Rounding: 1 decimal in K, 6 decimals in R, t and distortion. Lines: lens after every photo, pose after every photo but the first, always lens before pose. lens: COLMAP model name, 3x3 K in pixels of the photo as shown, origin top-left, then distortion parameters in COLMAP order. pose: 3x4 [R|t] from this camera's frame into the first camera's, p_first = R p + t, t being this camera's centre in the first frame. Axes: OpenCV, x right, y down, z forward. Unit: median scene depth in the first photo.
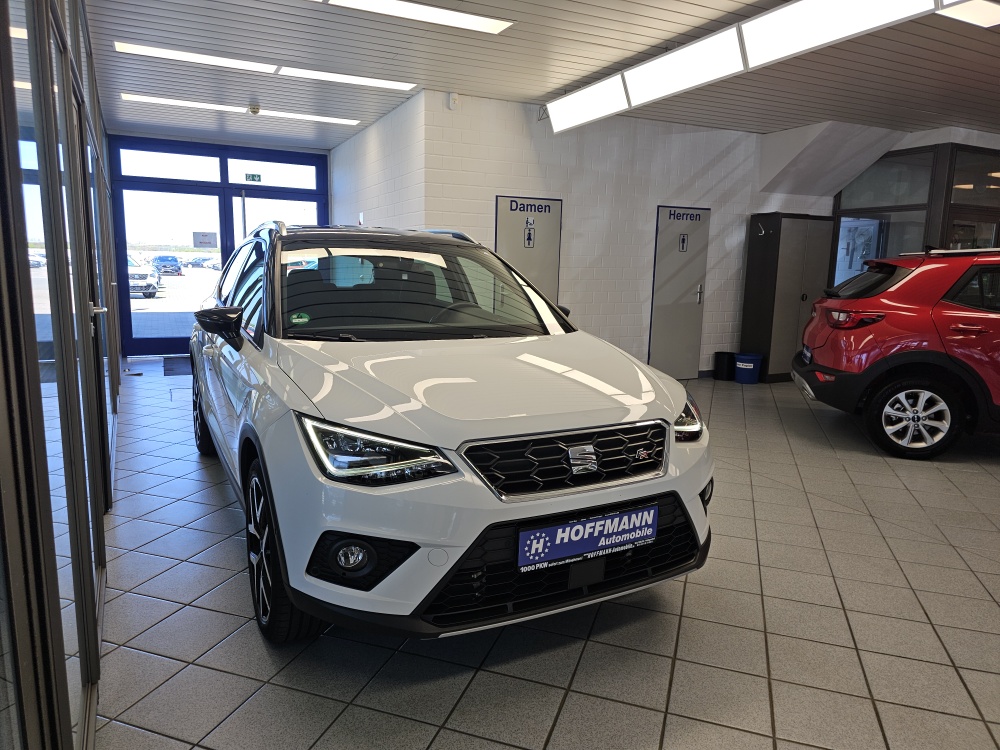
lens RADIAL K [[678.8, 0, 484.4], [0, 678.8, 427.8], [0, 0, 1]] dist [0.041585, -0.047801]
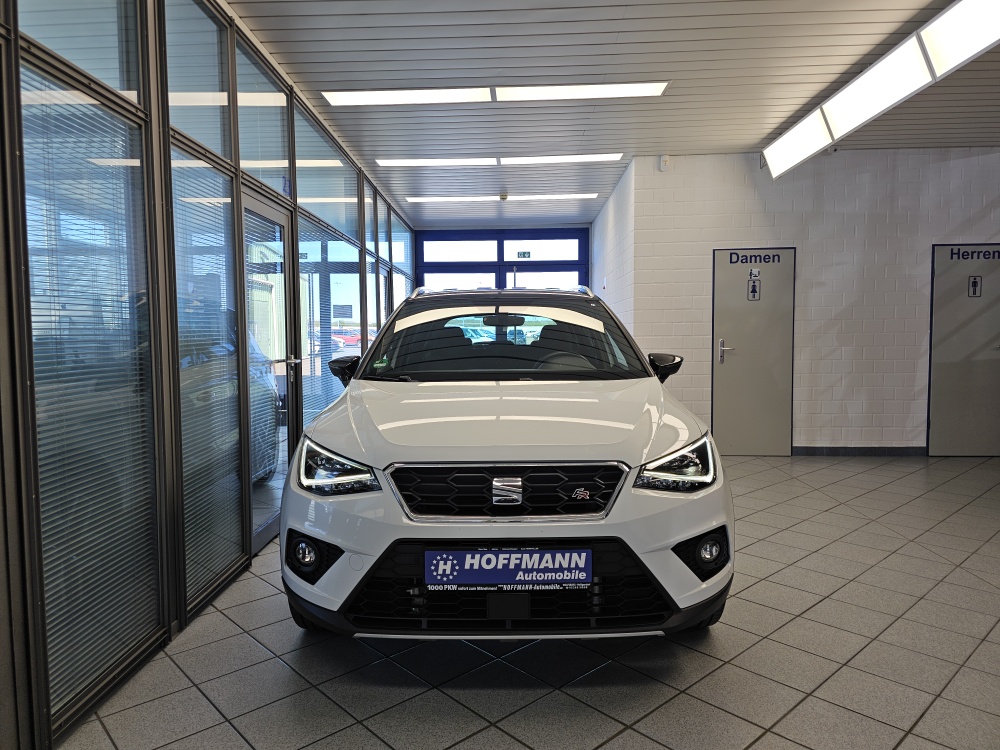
lens RADIAL K [[678.8, 0, 466.3], [0, 678.8, 423.3], [0, 0, 1]] dist [0.041585, -0.047801]
pose [[0.872040, 0.035617, -0.488137, 0.312733], [-0.086099, 0.992959, -0.081362, 0.017760], [0.481802, 0.112979, 0.868966, 0.036989]]
